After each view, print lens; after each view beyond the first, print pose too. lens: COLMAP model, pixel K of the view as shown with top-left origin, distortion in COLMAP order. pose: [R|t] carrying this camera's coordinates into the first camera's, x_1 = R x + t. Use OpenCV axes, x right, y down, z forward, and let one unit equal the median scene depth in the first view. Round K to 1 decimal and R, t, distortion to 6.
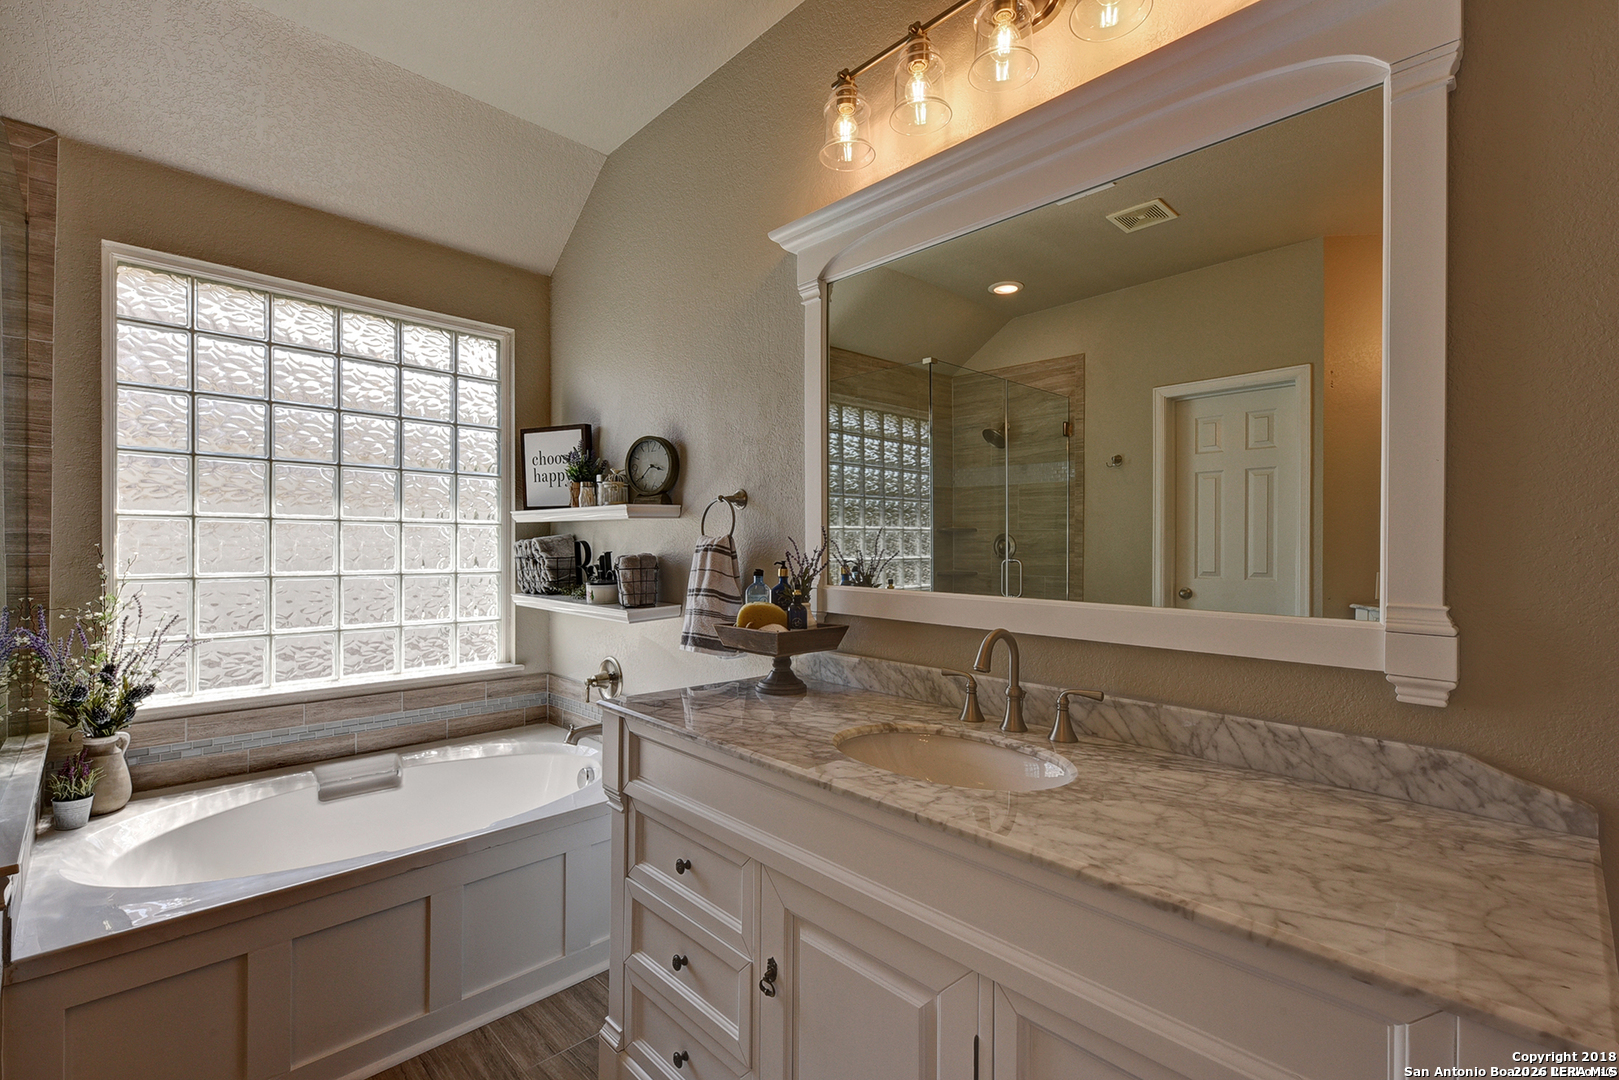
lens RADIAL K [[738.8, 0, 808.2], [0, 738.8, 531.9], [0, 0, 1]] dist [0.015852, -0.000074]
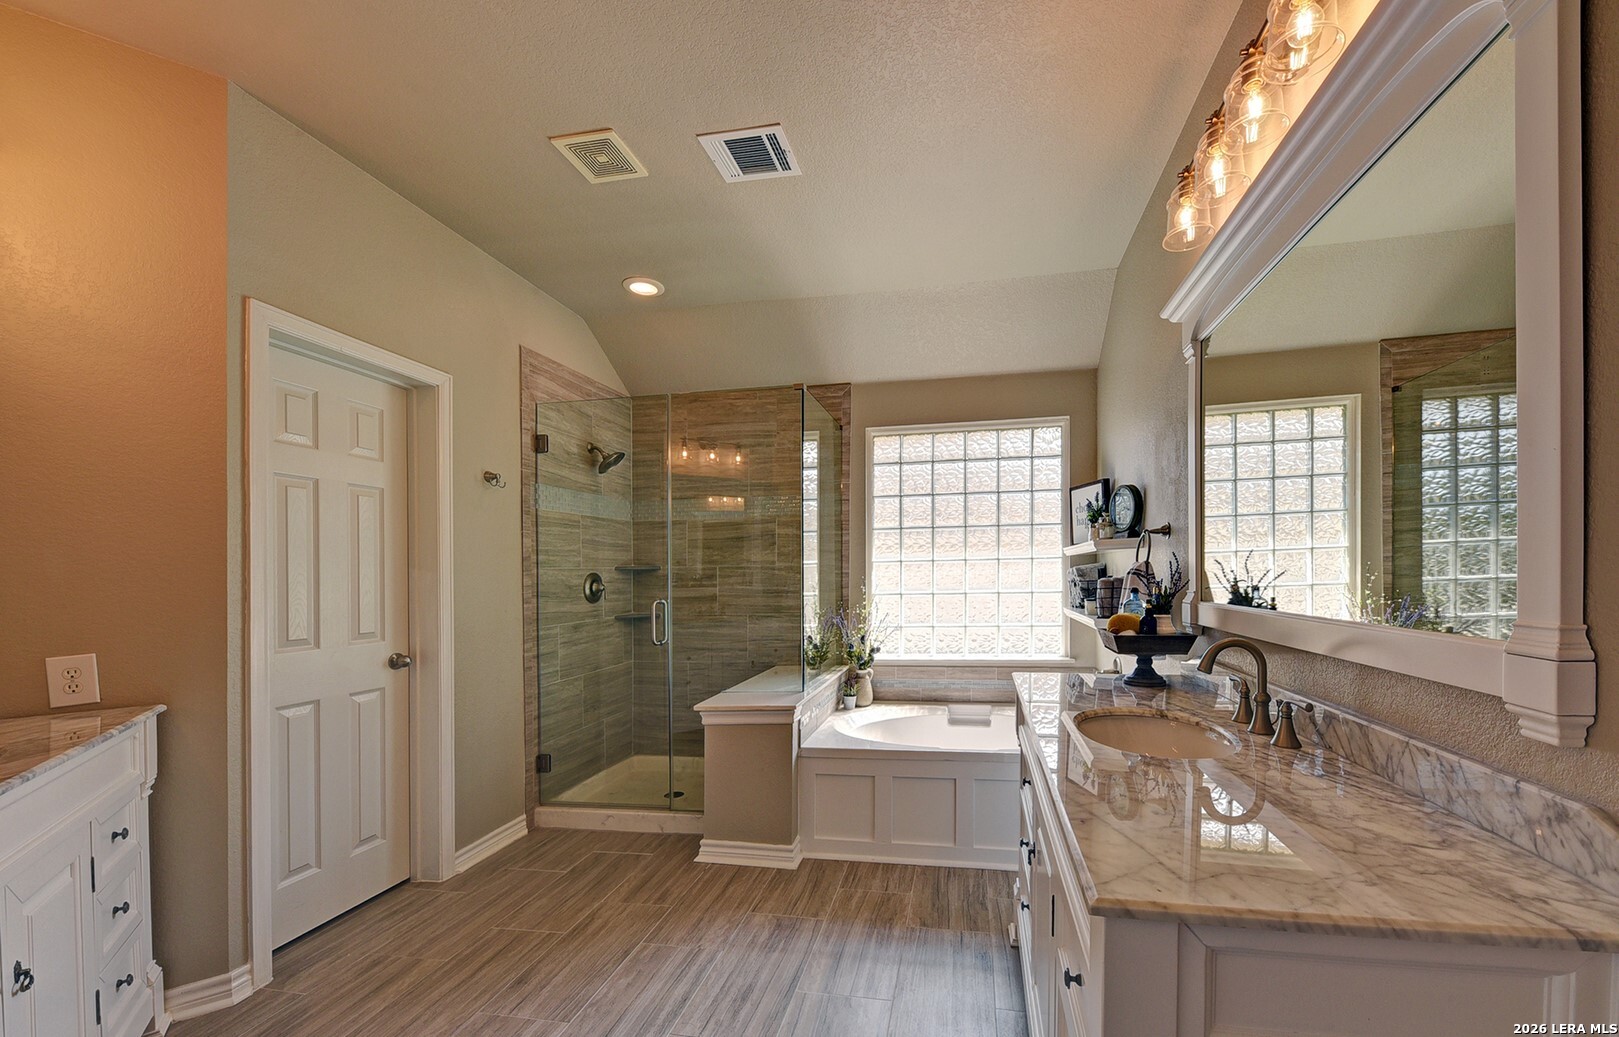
lens RADIAL K [[613.3, 0, 809.6], [0, 613.3, 536.2], [0, 0, 1]] dist [0.006616, -0.000371]
pose [[0.530597, -0.075437, -0.844261, 0.476389], [0.041012, 0.997150, -0.063323, 0.005439], [0.846632, -0.001026, 0.532178, -0.032320]]
